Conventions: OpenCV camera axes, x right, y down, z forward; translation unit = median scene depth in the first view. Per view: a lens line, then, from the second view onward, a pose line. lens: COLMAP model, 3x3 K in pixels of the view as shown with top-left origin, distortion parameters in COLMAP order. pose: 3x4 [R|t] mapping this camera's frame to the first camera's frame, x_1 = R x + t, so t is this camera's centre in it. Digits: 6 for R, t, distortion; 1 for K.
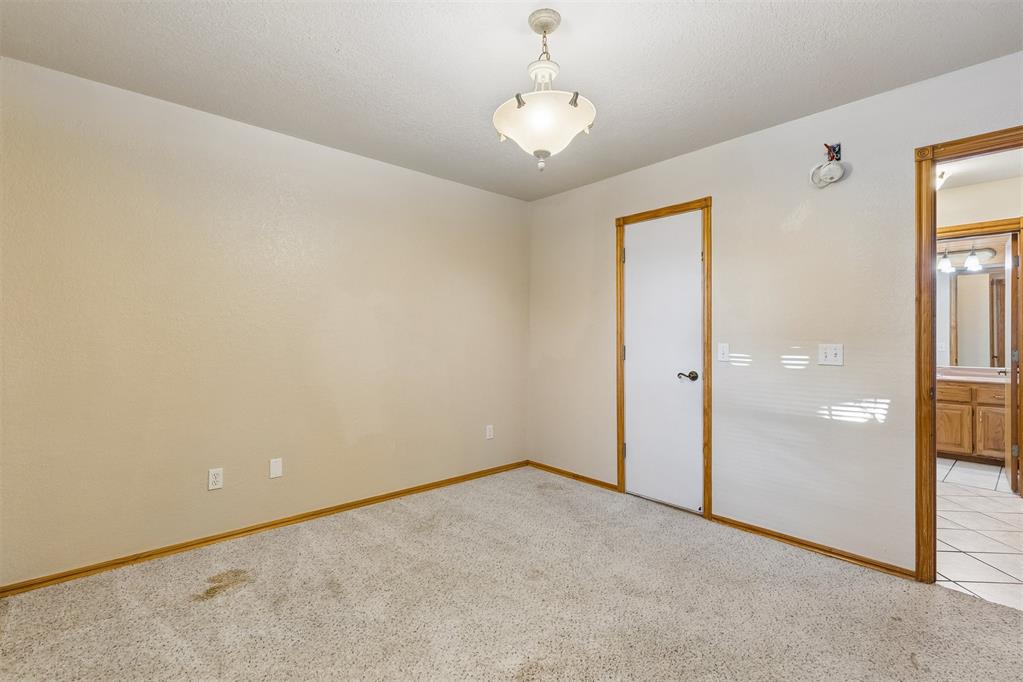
lens RADIAL K [[462.9, 0, 507.0], [0, 462.9, 337.9], [0, 0, 1]] dist [0.001785, -0.000600]
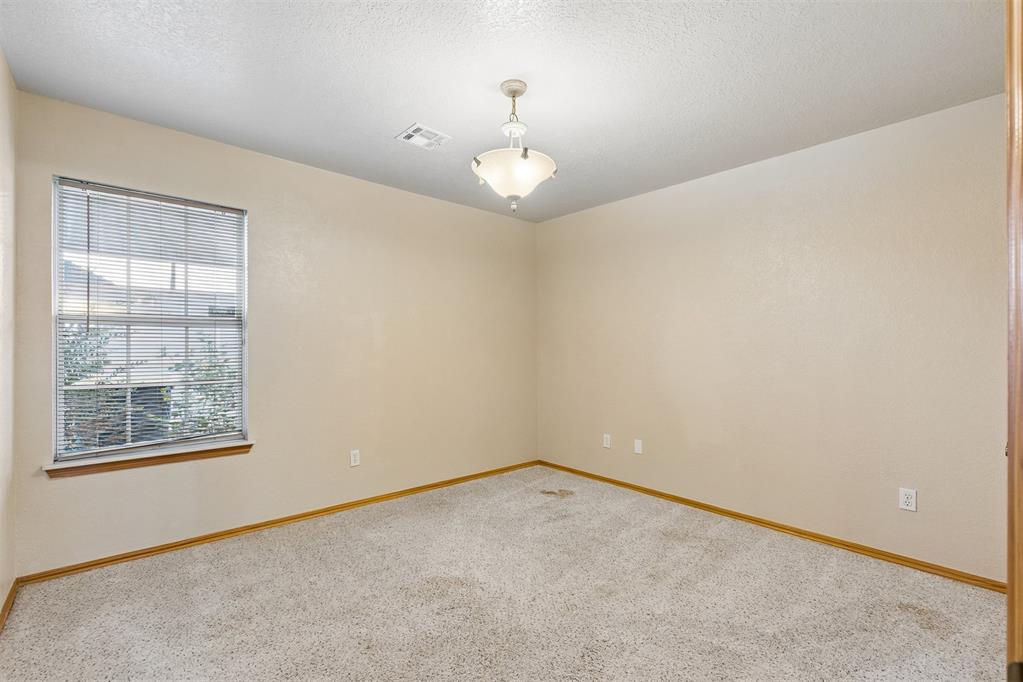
lens RADIAL K [[462.9, 0, 521.0], [0, 462.9, 346.8], [0, 0, 1]] dist [0.001785, -0.000600]
pose [[-0.003700, -0.001991, -0.999991, 0.863132], [0.002654, 0.999994, -0.002001, -0.010978], [0.999990, -0.002662, -0.003694, 0.668473]]
